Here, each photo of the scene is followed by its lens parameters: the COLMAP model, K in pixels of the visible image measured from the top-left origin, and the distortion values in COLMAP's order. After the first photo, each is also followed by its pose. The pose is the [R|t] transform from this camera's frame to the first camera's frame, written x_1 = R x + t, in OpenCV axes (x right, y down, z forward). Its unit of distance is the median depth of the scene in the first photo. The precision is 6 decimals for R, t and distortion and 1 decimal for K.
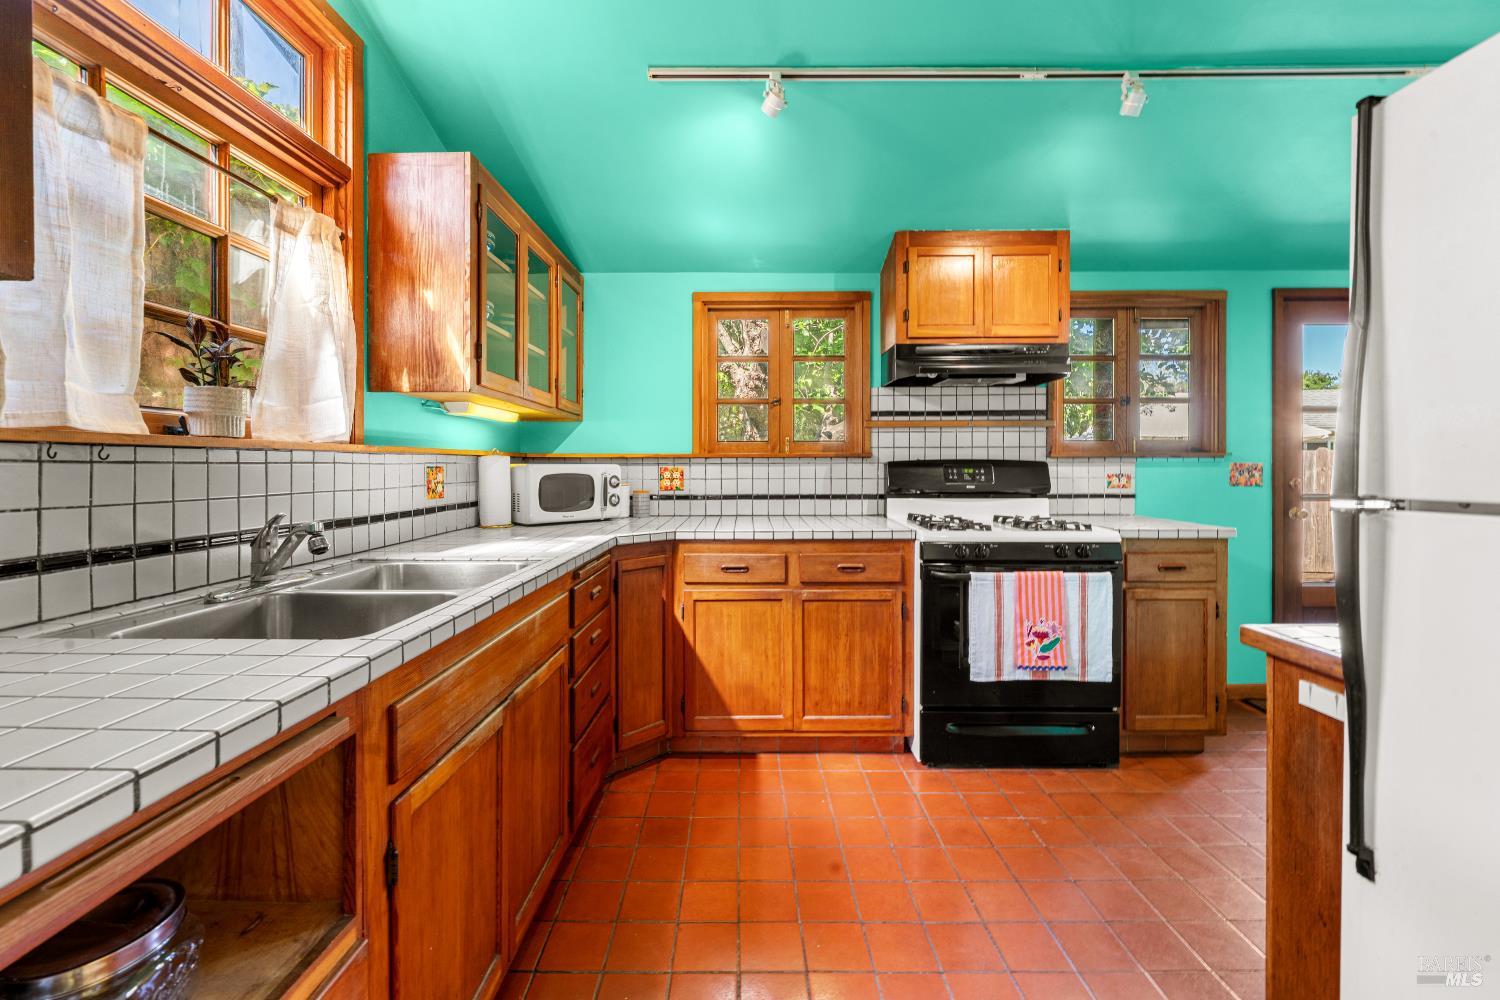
lens RADIAL K [[617.1, 0, 749.8], [0, 617.1, 469.1], [0, 0, 1]] dist [-0.000840, -0.001110]
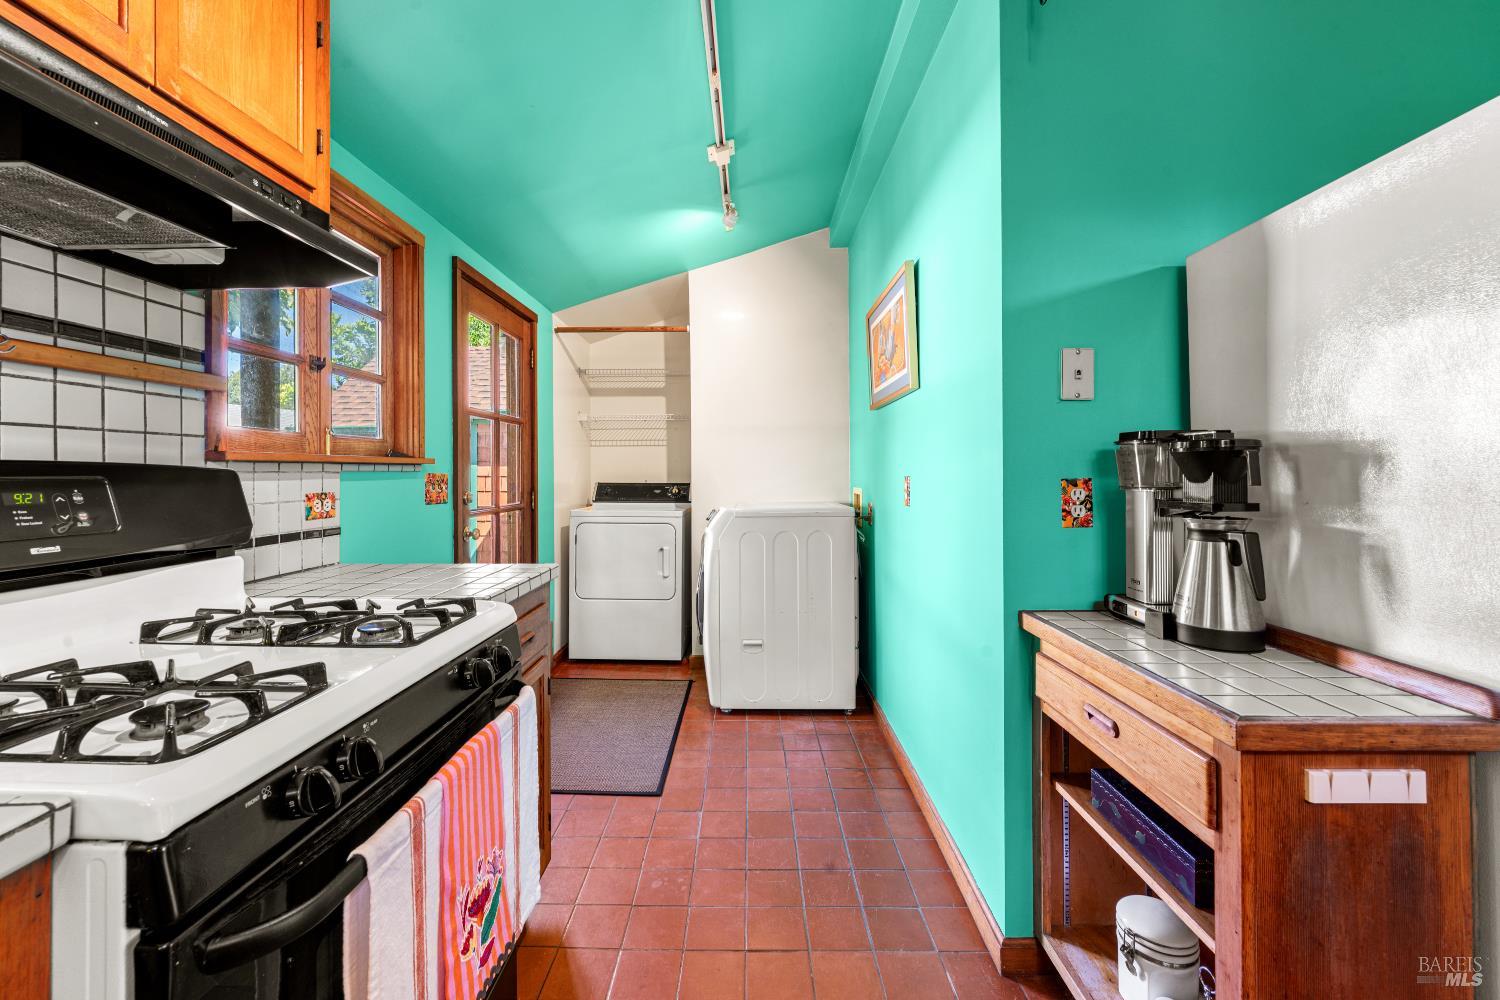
lens RADIAL K [[617.1, 0, 732.1], [0, 617.1, 468.5], [0, 0, 1]] dist [-0.000840, -0.001110]
pose [[0.030481, 0.007542, 0.999507, 0.057442], [0.013221, 0.999881, -0.007948, -0.004871], [-0.999448, 0.013457, 0.030378, 0.615585]]
